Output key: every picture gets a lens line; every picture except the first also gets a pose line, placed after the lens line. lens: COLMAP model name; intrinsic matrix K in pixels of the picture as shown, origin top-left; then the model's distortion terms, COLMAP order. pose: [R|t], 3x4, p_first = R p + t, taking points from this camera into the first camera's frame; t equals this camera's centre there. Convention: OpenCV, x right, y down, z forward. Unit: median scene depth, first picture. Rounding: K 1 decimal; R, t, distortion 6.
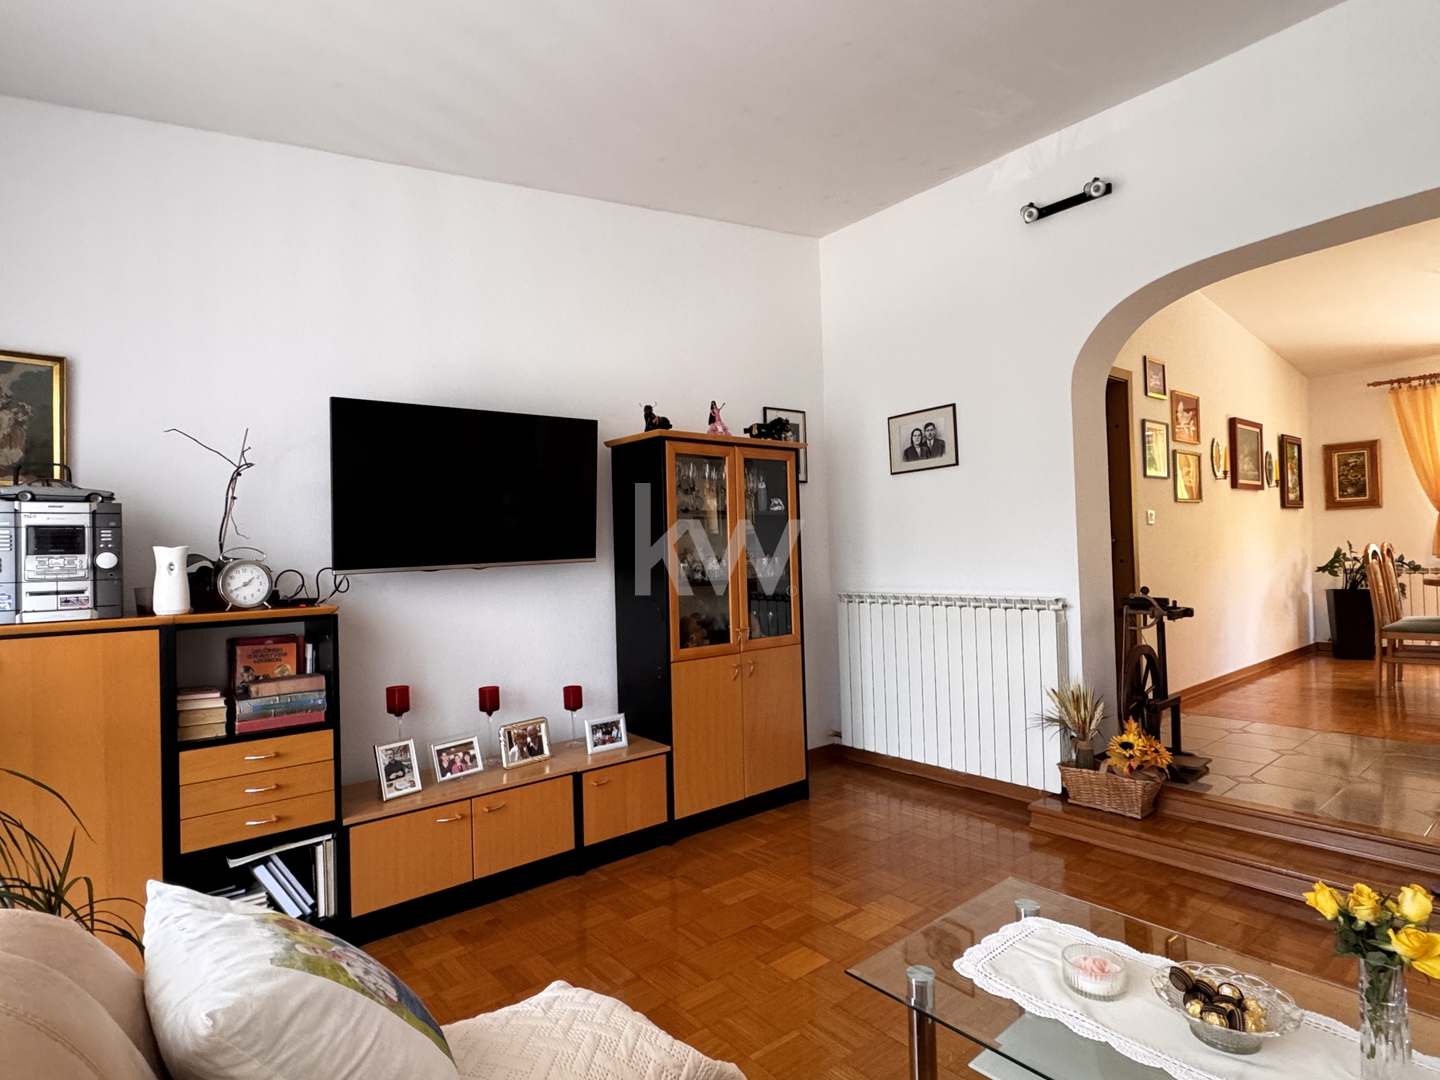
lens RADIAL K [[772.2, 0, 721.9], [0, 772.2, 539.1], [0, 0, 1]] dist [-0.003104, -0.000006]
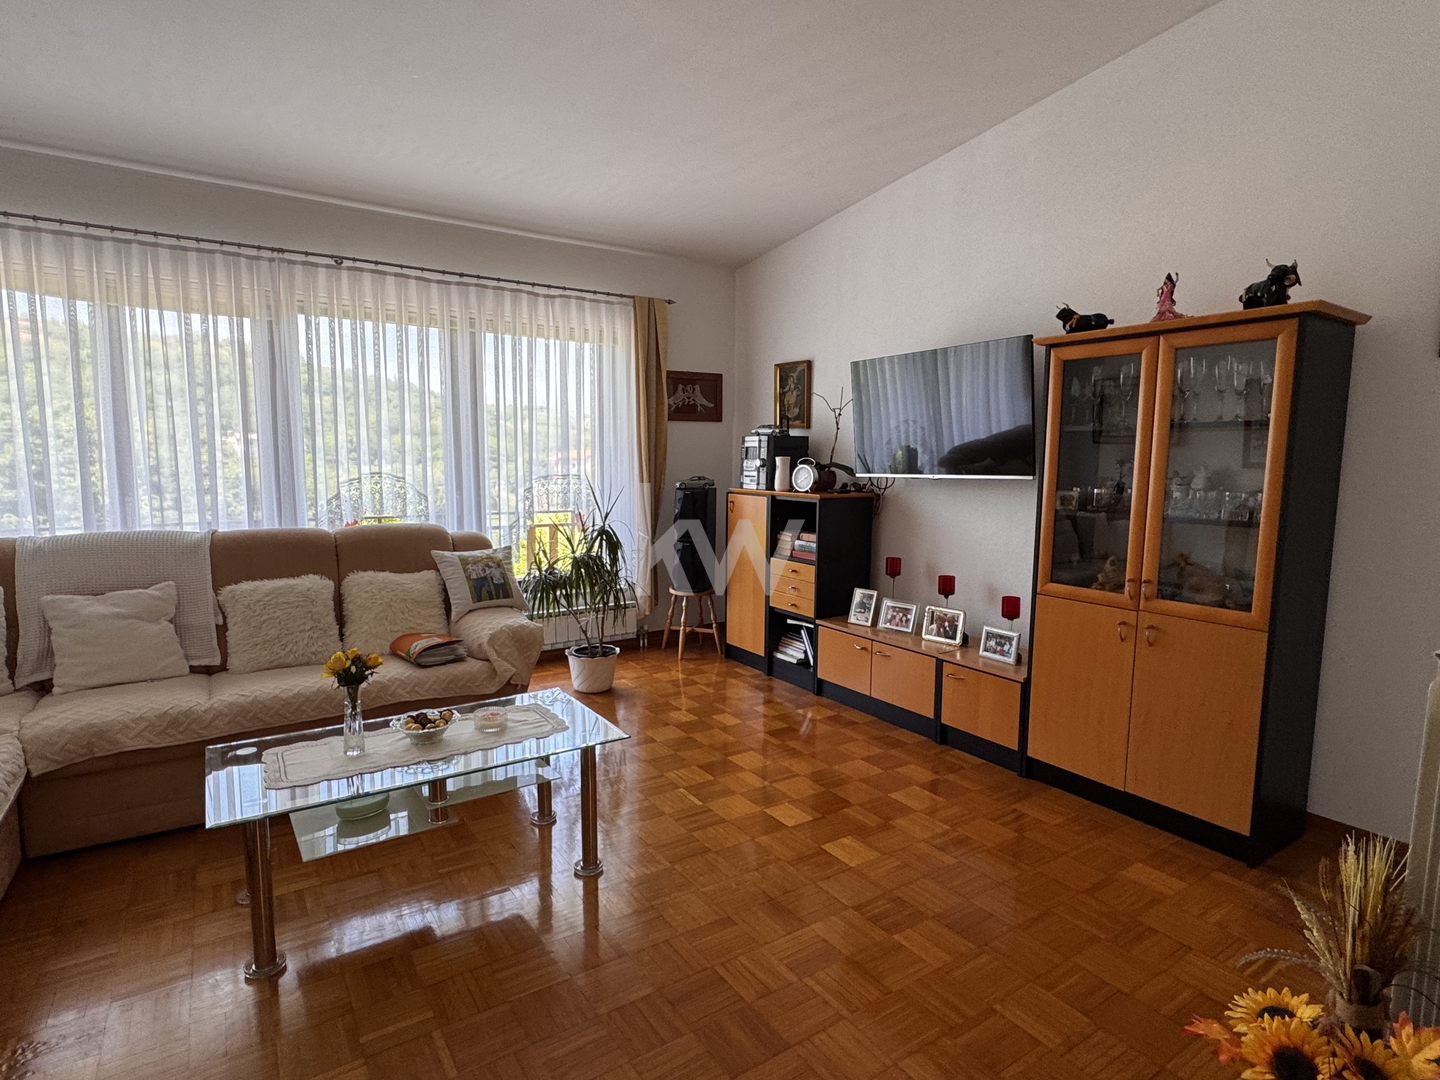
lens RADIAL K [[772.2, 0, 722.4], [0, 772.2, 540.0], [0, 0, 1]] dist [-0.003104, -0.000006]
pose [[-0.117687, 0.135604, -0.983749, 0.962862], [0.012497, 0.990757, 0.135075, -0.037017], [0.992972, 0.003603, -0.118294, 0.799648]]
